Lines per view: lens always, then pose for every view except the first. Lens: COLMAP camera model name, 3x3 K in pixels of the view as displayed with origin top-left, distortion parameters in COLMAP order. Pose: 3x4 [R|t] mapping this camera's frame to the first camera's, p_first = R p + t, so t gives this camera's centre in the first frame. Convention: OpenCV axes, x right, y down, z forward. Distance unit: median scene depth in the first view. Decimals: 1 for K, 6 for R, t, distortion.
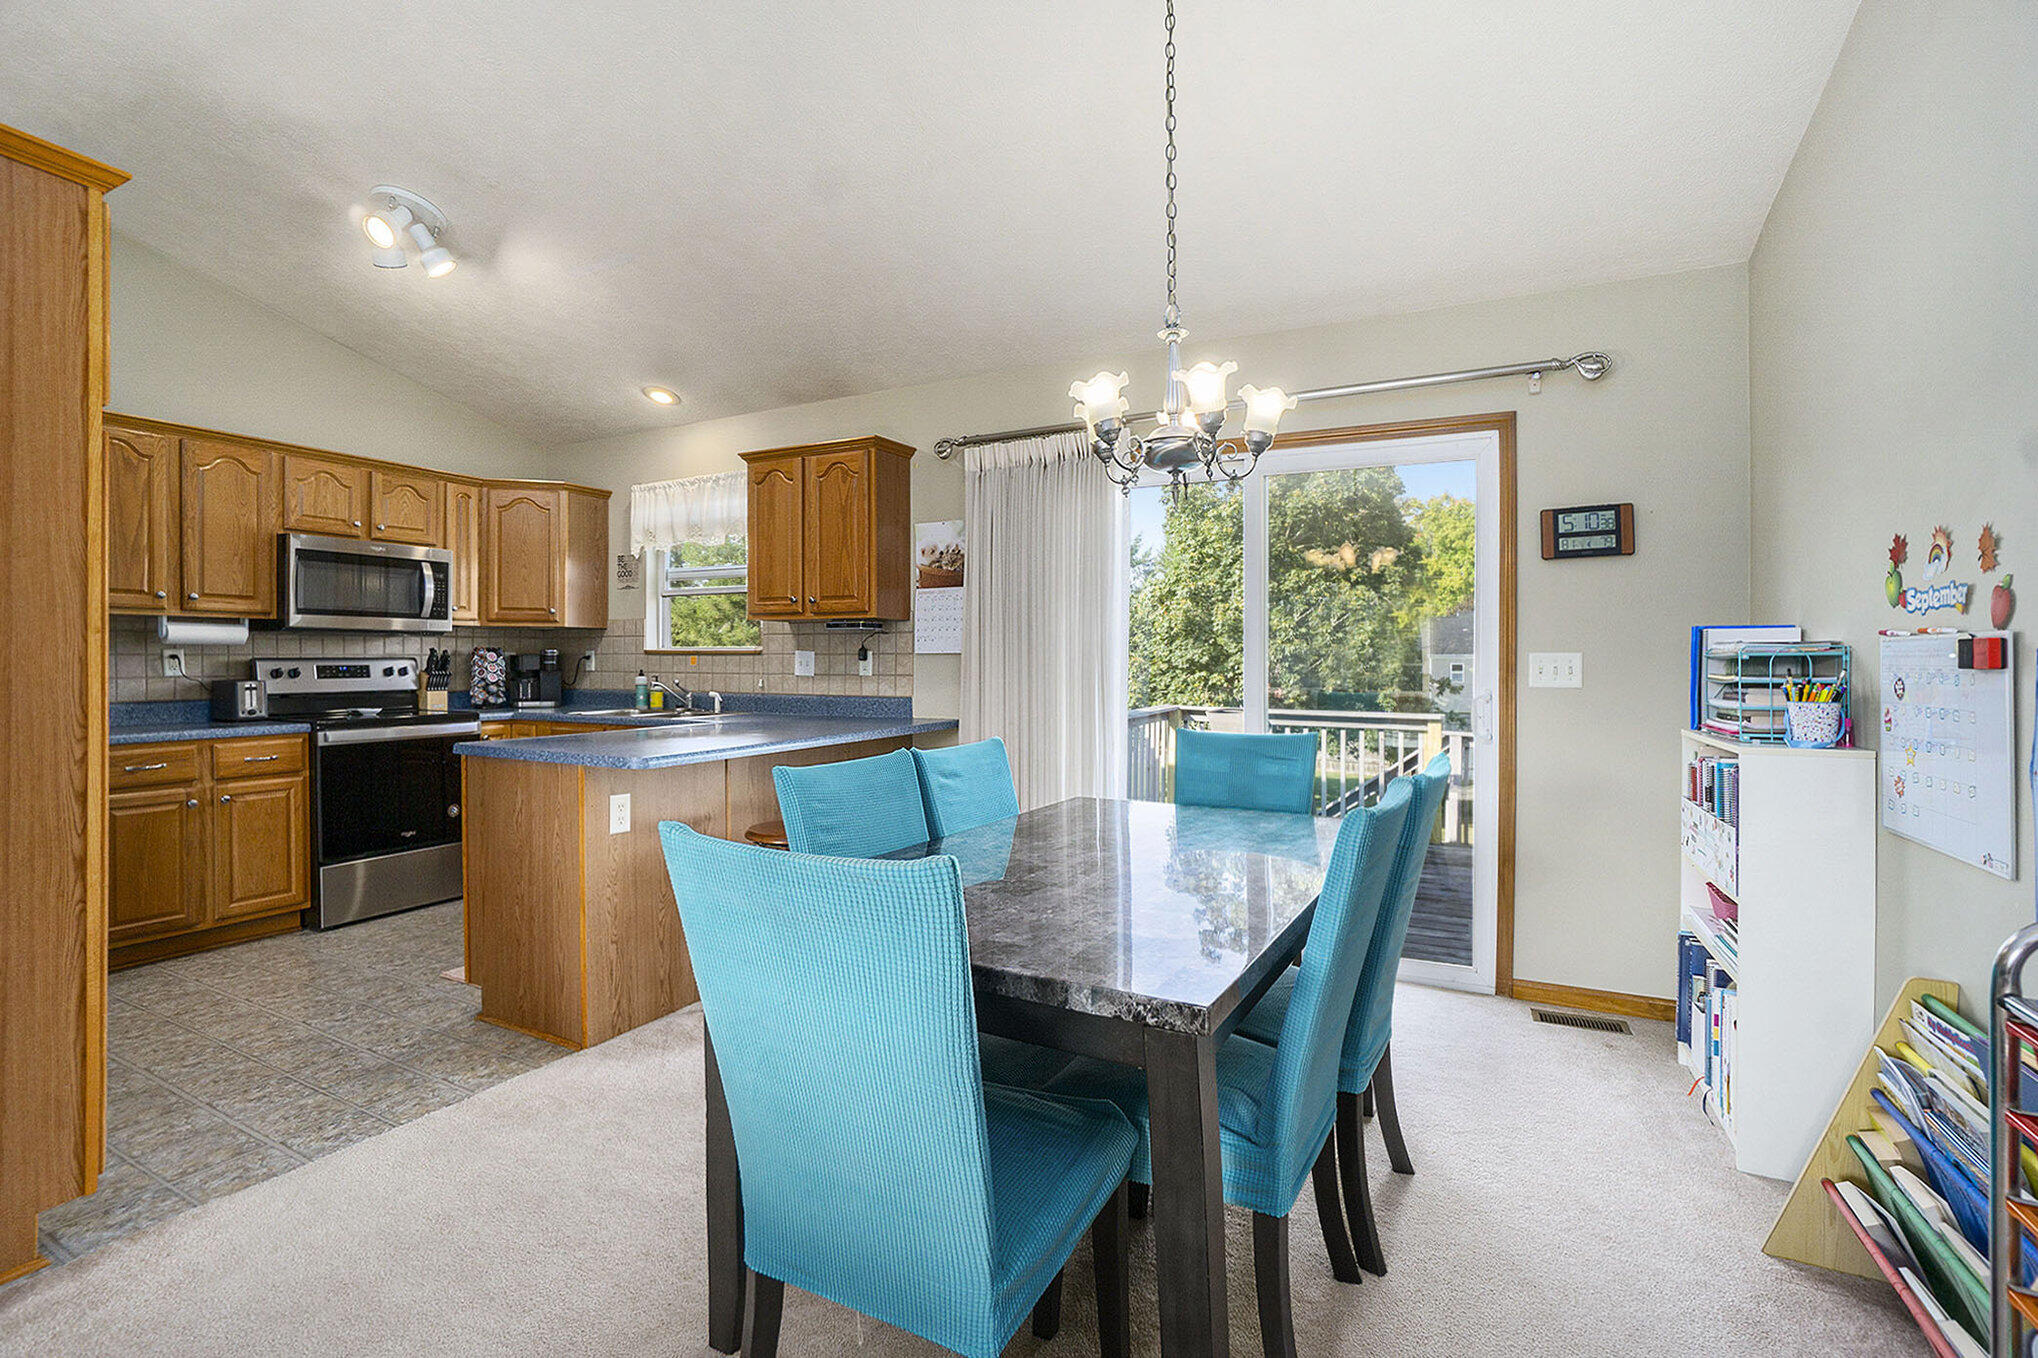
lens RADIAL K [[933.1, 0, 944.6], [0, 933.1, 655.5], [0, 0, 1]] dist [0.000117, 0.000616]
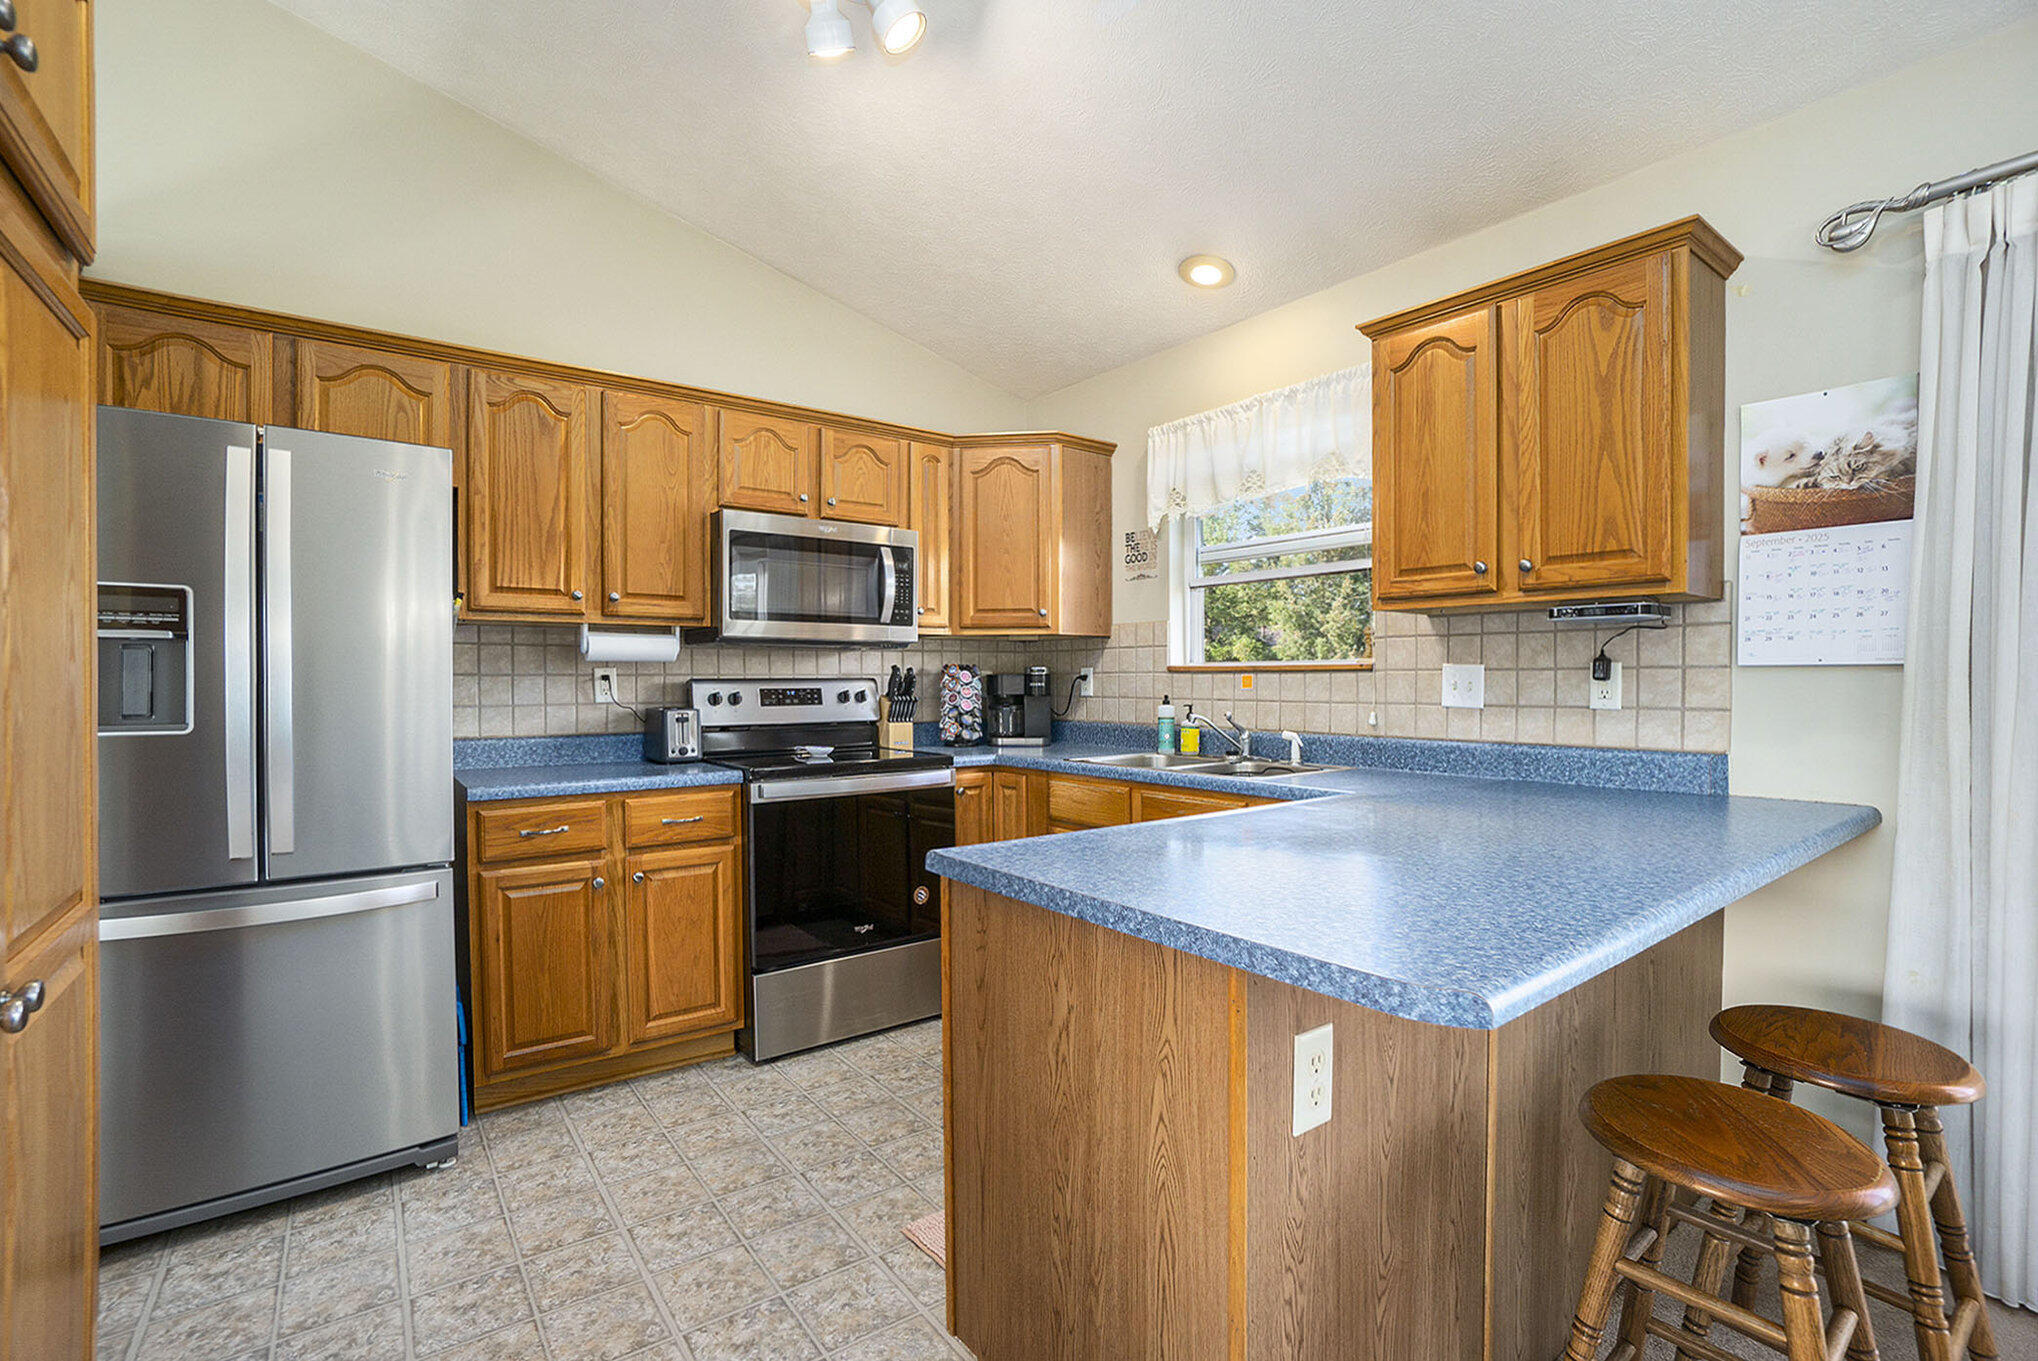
lens RADIAL K [[933.1, 0, 944.6], [0, 933.1, 657.0], [0, 0, 1]] dist [0.000117, 0.000616]
pose [[0.898563, -0.013964, -0.438622, -0.192717], [0.004616, 0.999739, -0.022371, 0.002388], [0.438819, 0.018077, 0.898393, 0.360280]]
